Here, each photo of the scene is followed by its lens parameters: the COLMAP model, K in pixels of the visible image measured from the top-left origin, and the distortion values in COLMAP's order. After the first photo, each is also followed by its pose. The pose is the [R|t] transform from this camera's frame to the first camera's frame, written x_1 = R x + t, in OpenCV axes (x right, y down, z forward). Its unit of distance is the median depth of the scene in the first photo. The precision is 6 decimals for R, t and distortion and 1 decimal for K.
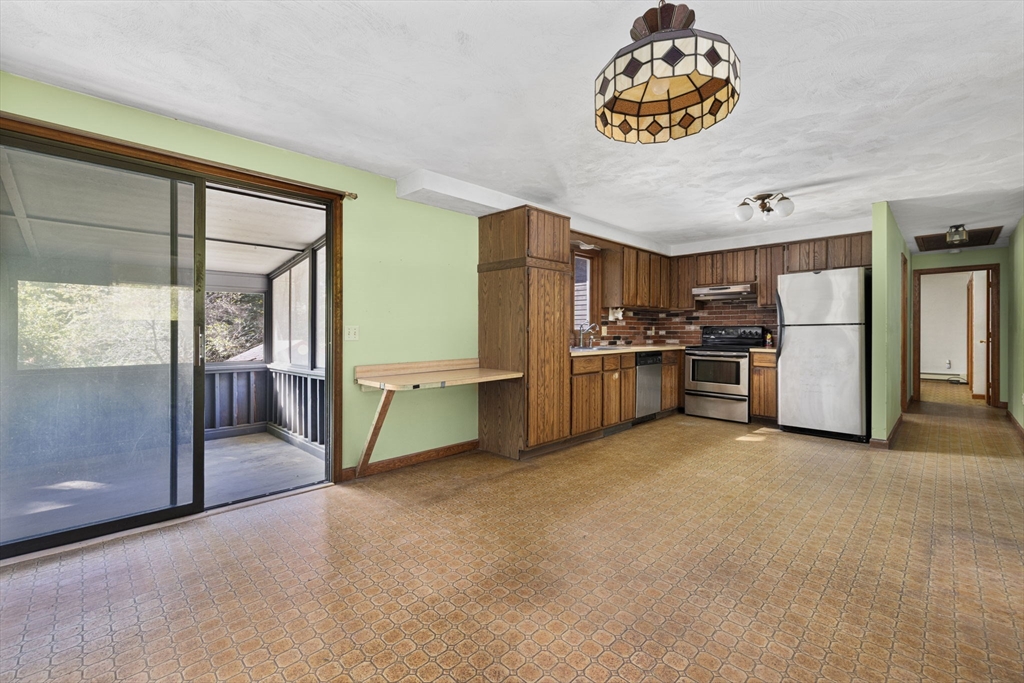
lens RADIAL K [[434.0, 0, 507.3], [0, 434.0, 333.1], [0, 0, 1]] dist [-0.002508, -0.000117]
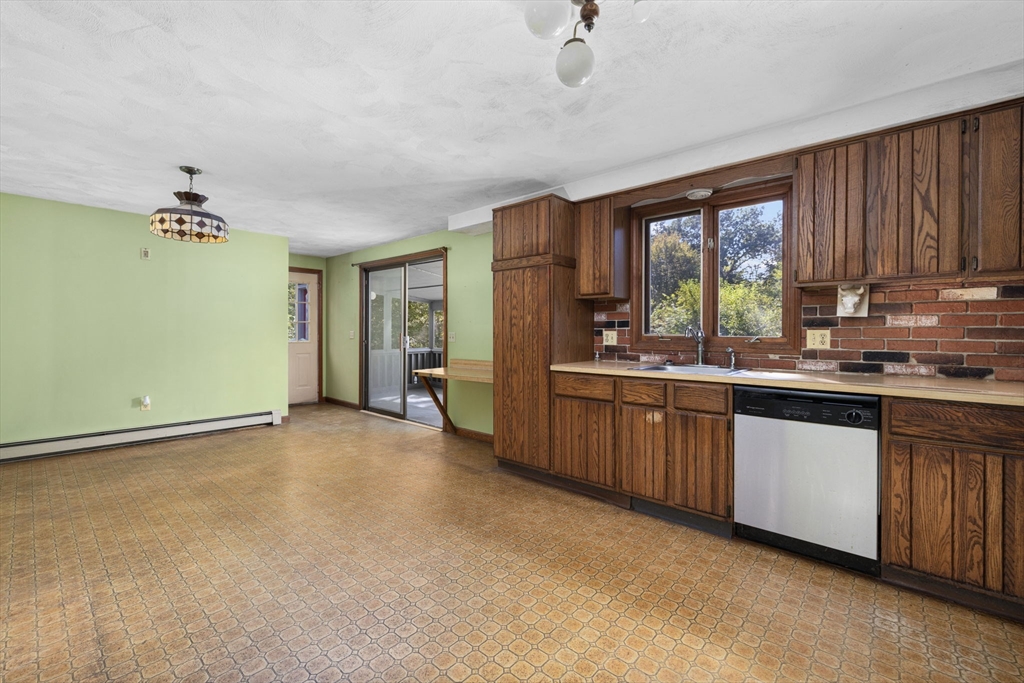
lens RADIAL K [[434.0, 0, 503.1], [0, 434.0, 334.1], [0, 0, 1]] dist [-0.002508, -0.000117]
pose [[0.054033, 0.006961, -0.998515, 0.999063], [-0.004527, 0.999967, 0.006726, -0.018183], [0.998529, 0.004157, 0.054063, 0.939558]]
